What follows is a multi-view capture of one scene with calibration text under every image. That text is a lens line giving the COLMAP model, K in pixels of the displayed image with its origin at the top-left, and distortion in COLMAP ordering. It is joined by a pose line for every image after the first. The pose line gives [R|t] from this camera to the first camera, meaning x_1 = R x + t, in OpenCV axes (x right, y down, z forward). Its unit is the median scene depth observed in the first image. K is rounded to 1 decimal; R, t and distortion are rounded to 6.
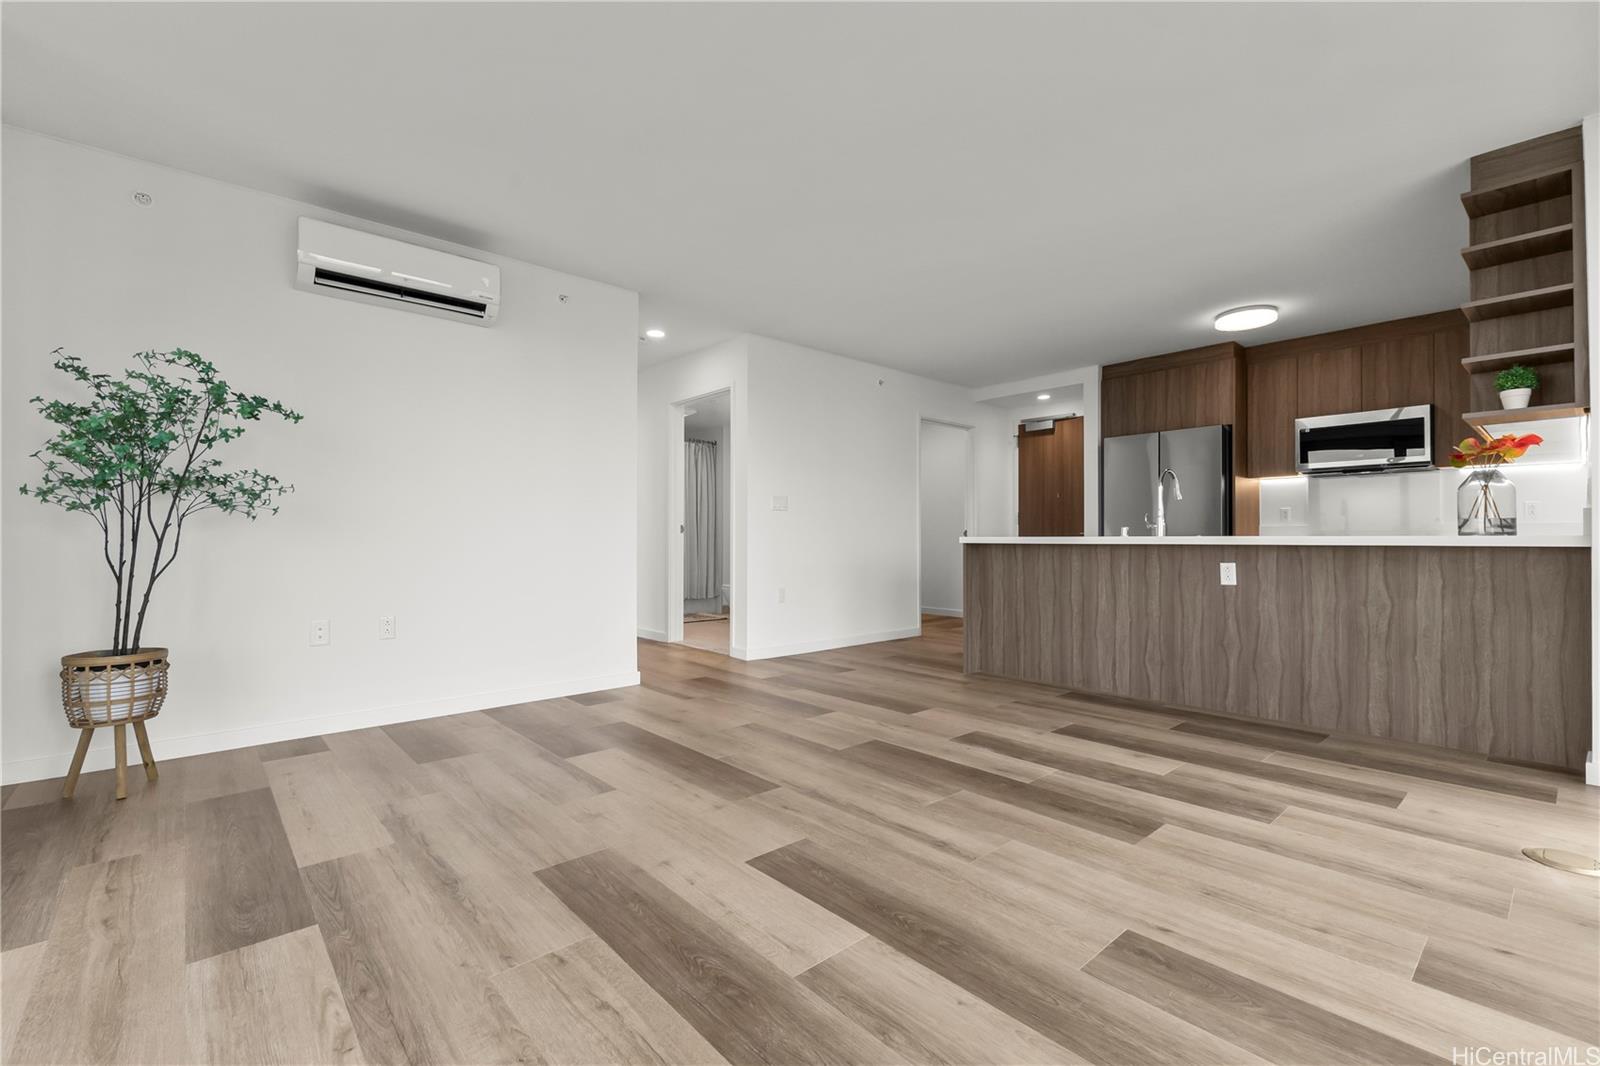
lens RADIAL K [[690.4, 0, 800.0], [0, 690.4, 533.0], [0, 0, 1]] dist [0.001218, 0.000235]
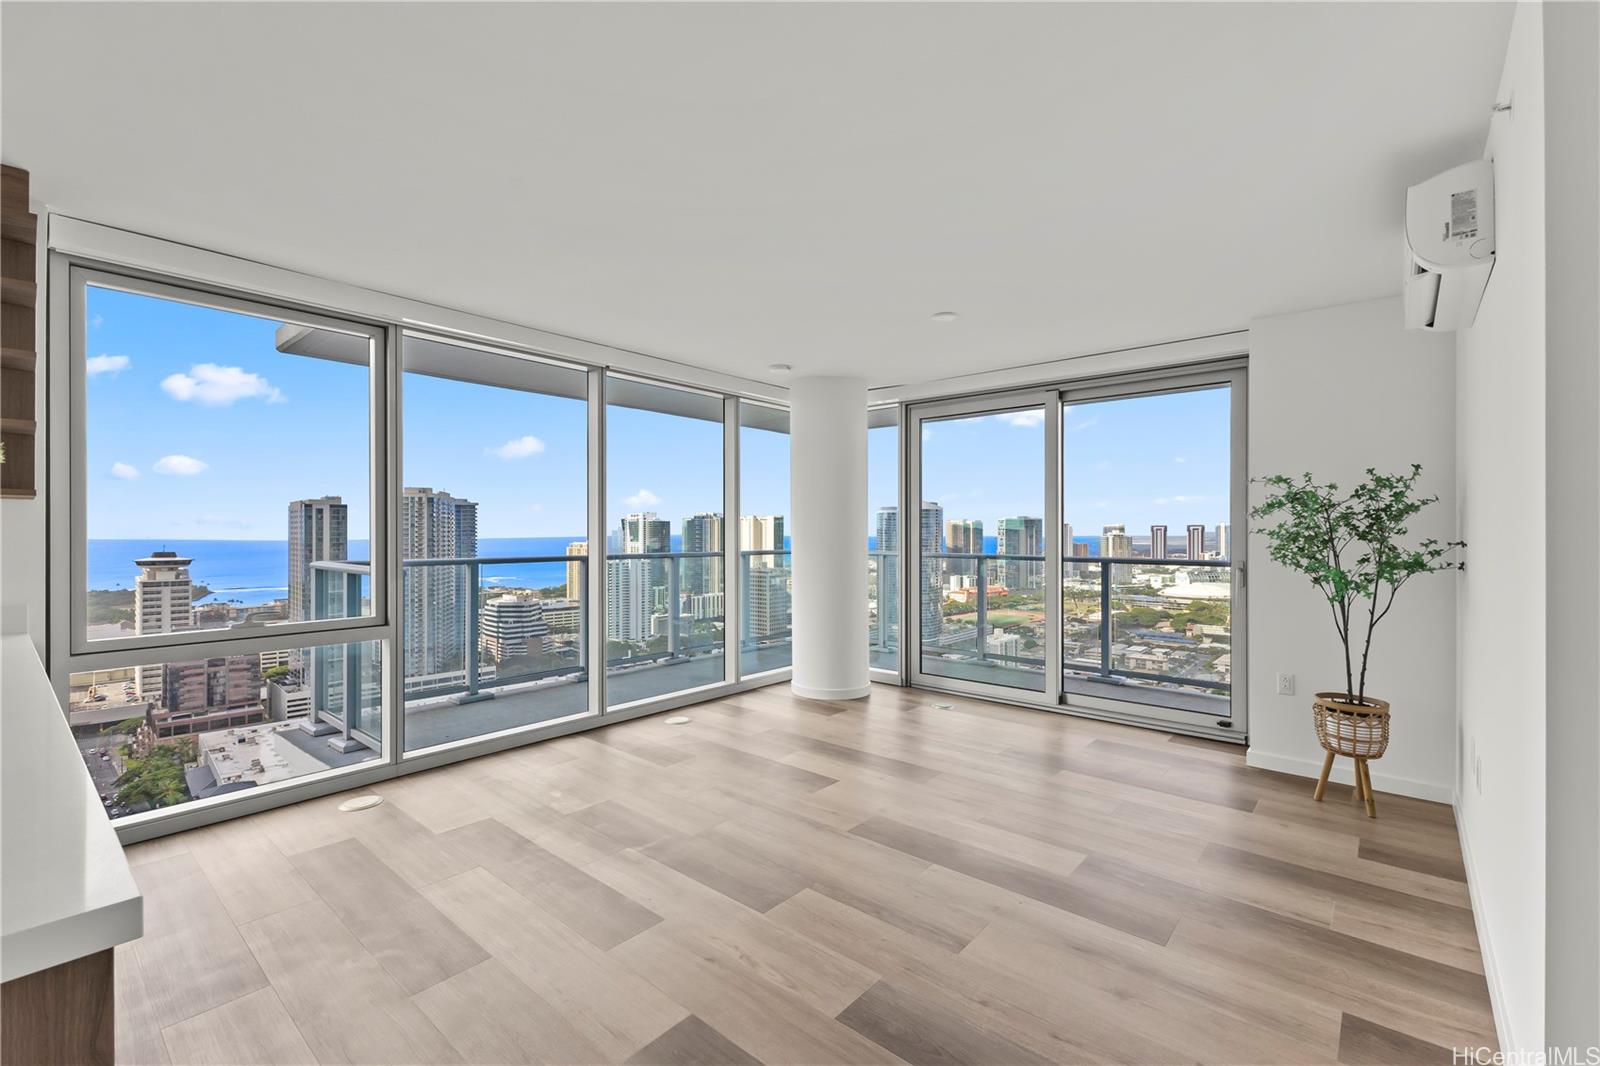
lens RADIAL K [[690.4, 0, 800.0], [0, 690.4, 533.0], [0, 0, 1]] dist [0.001218, 0.000235]
pose [[-0.990795, 0.005150, -0.135271, 0.209903], [0.006976, 0.999891, -0.013028, -0.129557], [0.135189, -0.013852, -0.990723, 2.147231]]
